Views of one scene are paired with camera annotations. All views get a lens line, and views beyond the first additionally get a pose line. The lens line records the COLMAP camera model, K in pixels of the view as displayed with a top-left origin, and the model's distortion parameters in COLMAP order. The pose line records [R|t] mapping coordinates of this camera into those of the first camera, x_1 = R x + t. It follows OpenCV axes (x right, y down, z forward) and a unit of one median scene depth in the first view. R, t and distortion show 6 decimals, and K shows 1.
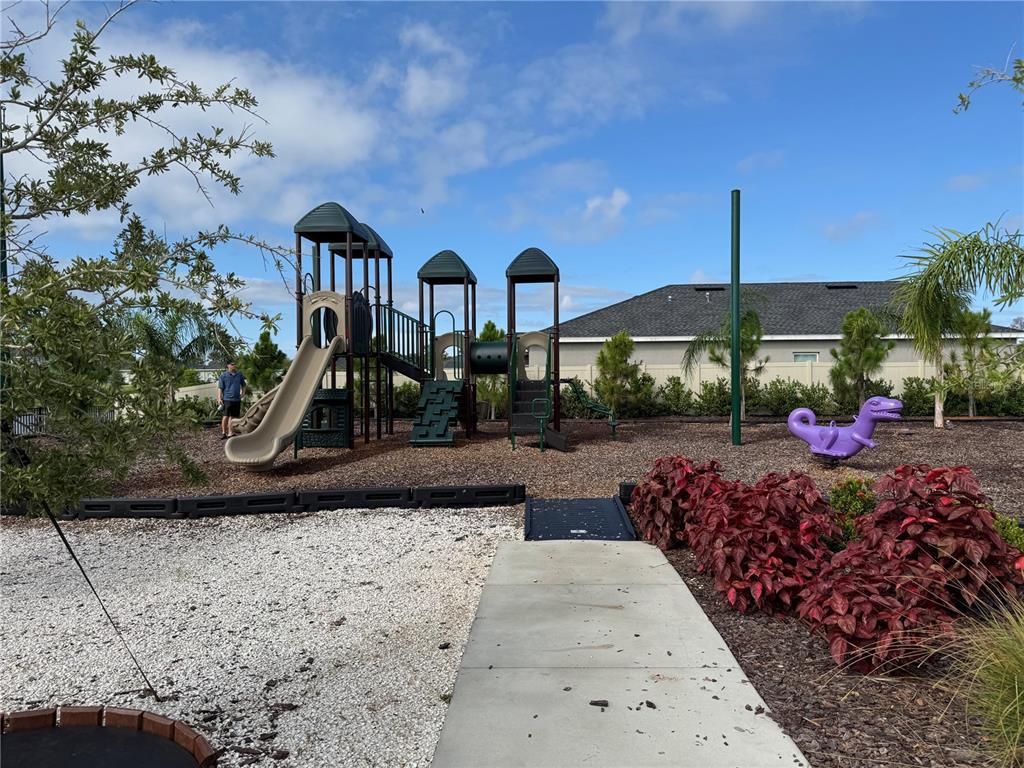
lens RADIAL K [[740.1, 0, 473.6], [0, 740.1, 386.2], [0, 0, 1]] dist [-0.000183, -0.000917]
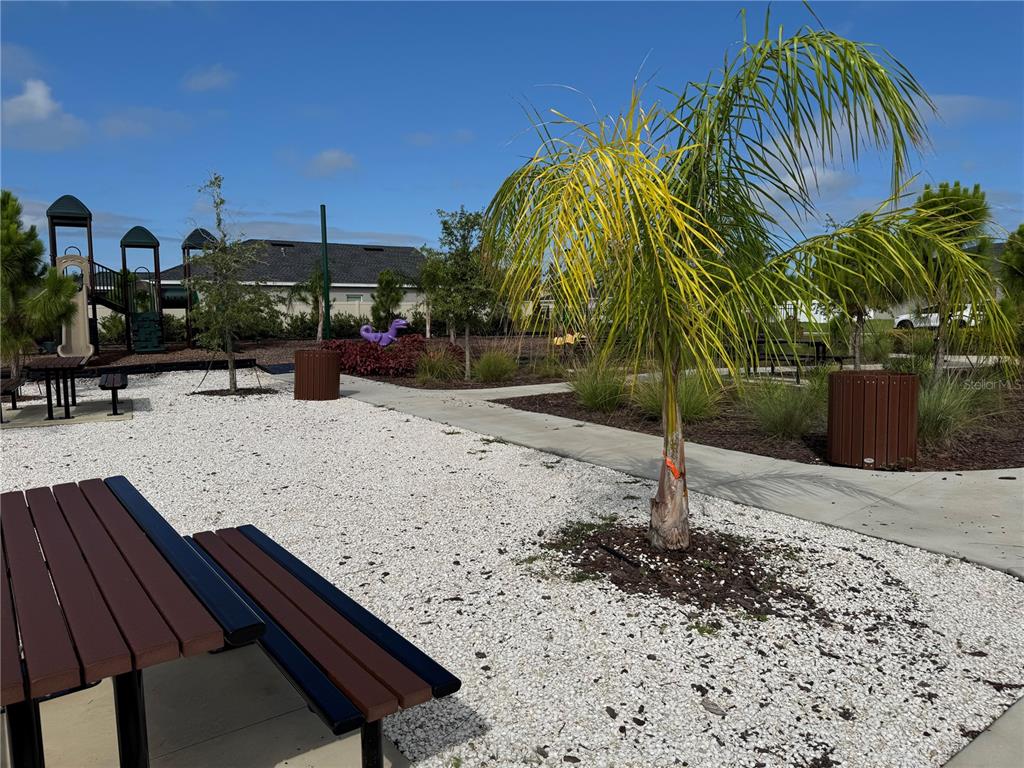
lens RADIAL K [[713.6, 0, 512.0], [0, 713.6, 384.0], [0, 0, 1]] dist [-0.000956, -0.000704]
pose [[0.790853, -0.061237, 0.608935, -0.230871], [0.008969, 0.996034, 0.088516, 0.010598], [-0.611940, -0.064542, 0.788266, -0.420673]]
